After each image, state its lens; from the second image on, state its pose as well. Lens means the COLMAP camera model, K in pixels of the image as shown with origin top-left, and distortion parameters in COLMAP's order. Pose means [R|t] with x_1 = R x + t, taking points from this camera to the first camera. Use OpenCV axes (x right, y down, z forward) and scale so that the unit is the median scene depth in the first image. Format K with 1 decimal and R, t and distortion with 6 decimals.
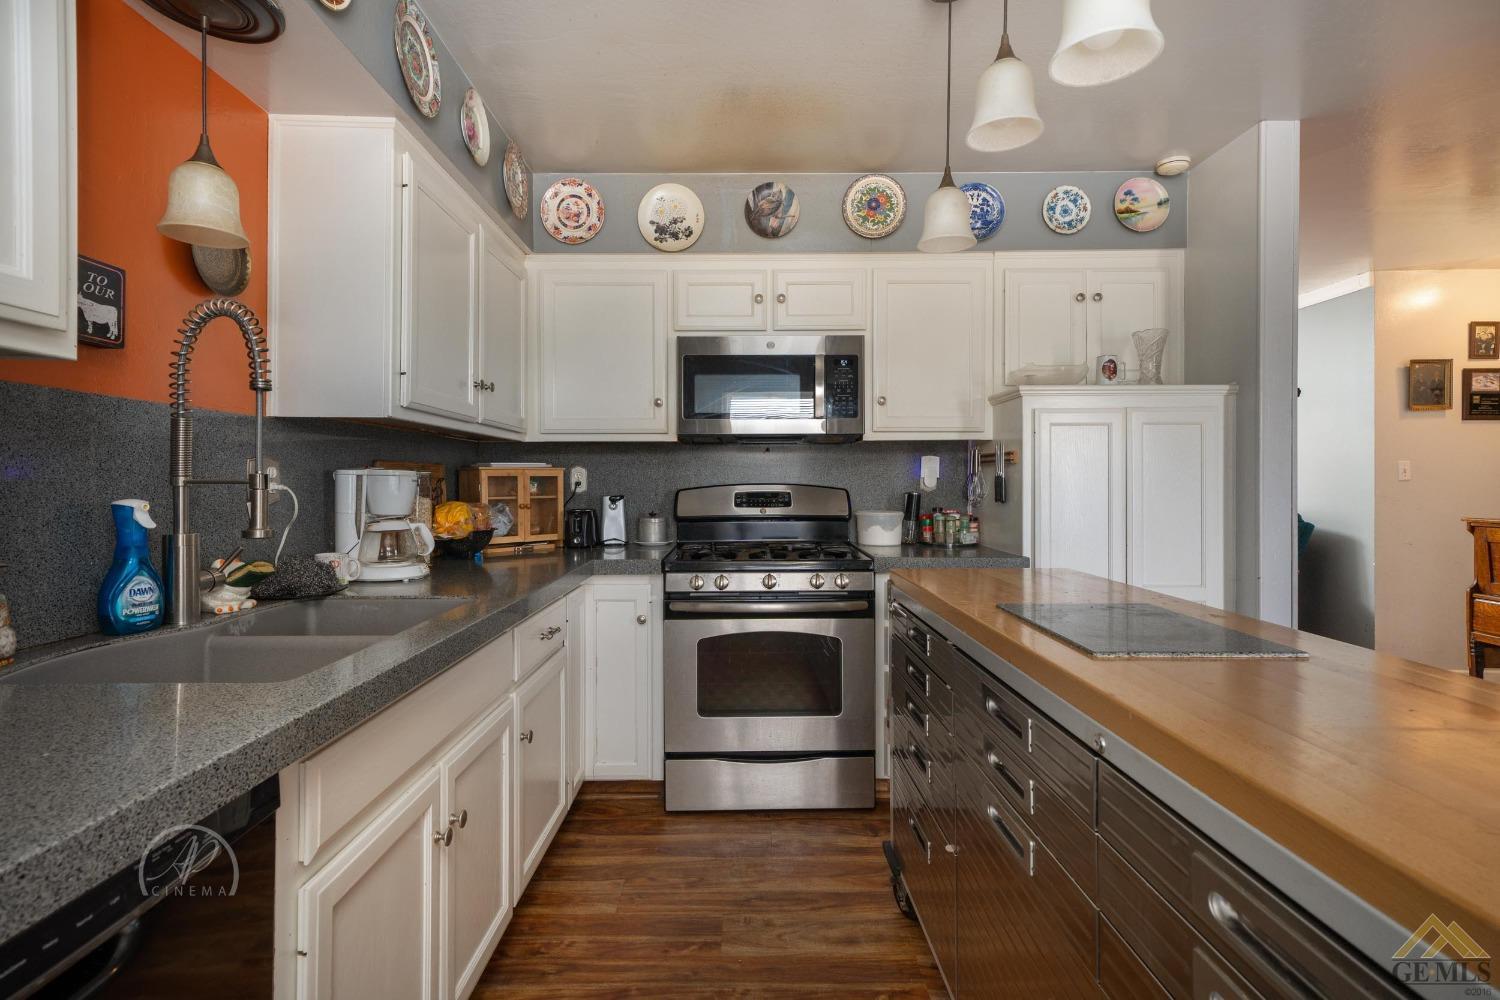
lens RADIAL K [[732.9, 0, 744.6], [0, 732.9, 478.4], [0, 0, 1]] dist [0.003337, -0.000140]
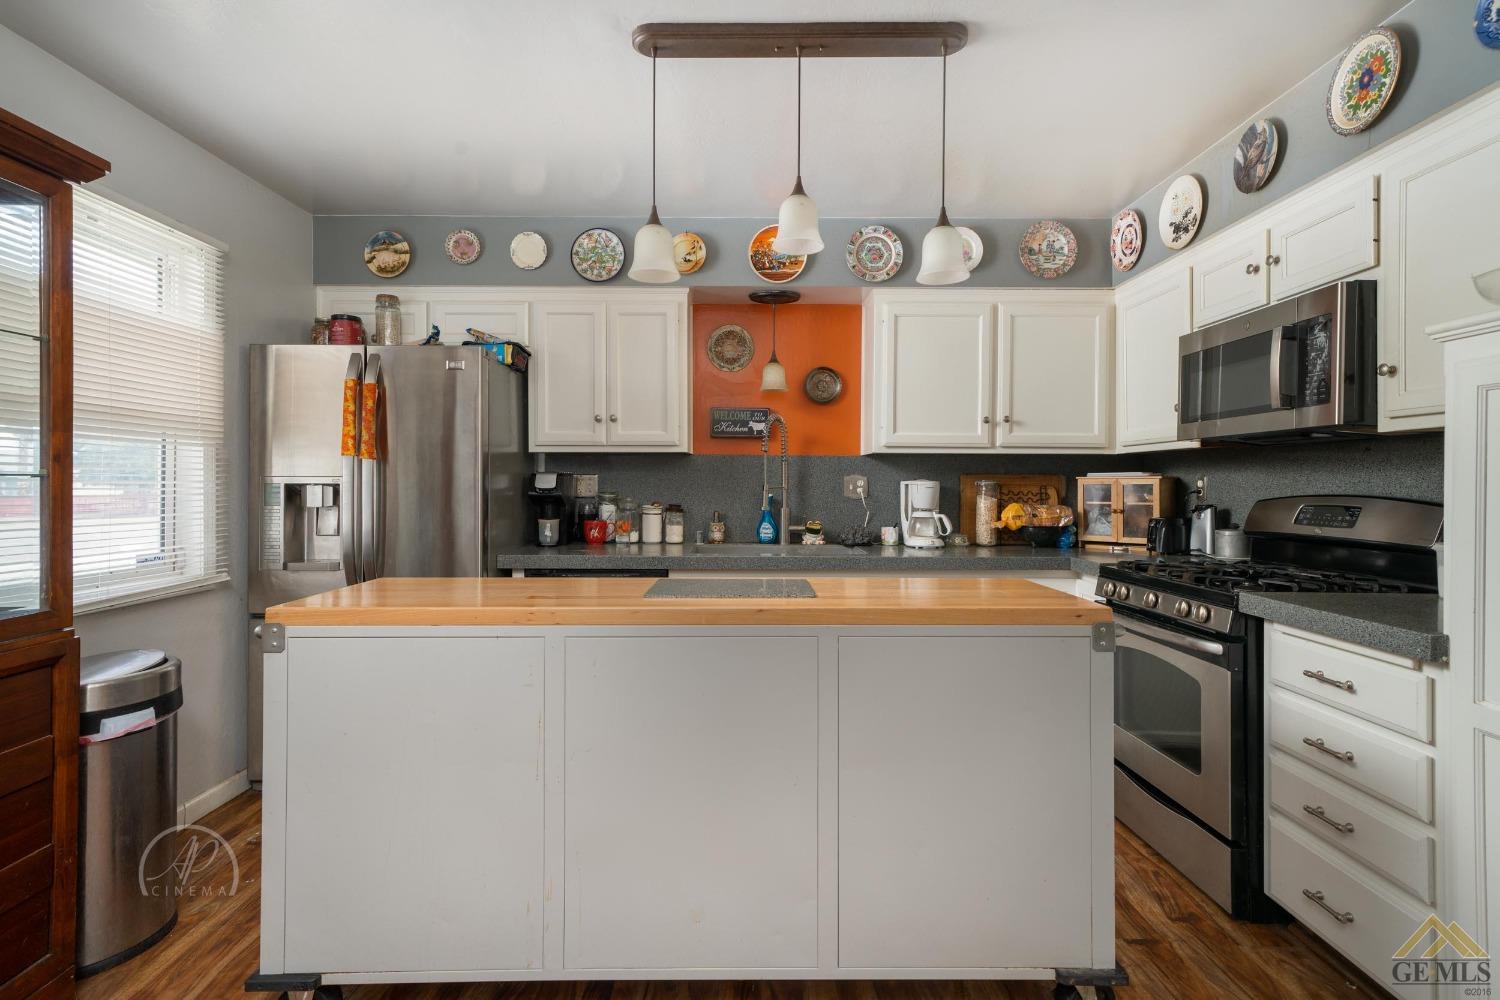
lens RADIAL K [[732.9, 0, 746.6], [0, 732.9, 486.5], [0, 0, 1]] dist [0.003337, -0.000140]
pose [[-0.009498, 0.007893, -0.999924, 0.855919], [0.001275, 0.999968, 0.007882, -0.009106], [0.999954, -0.001200, -0.009508, 0.443786]]
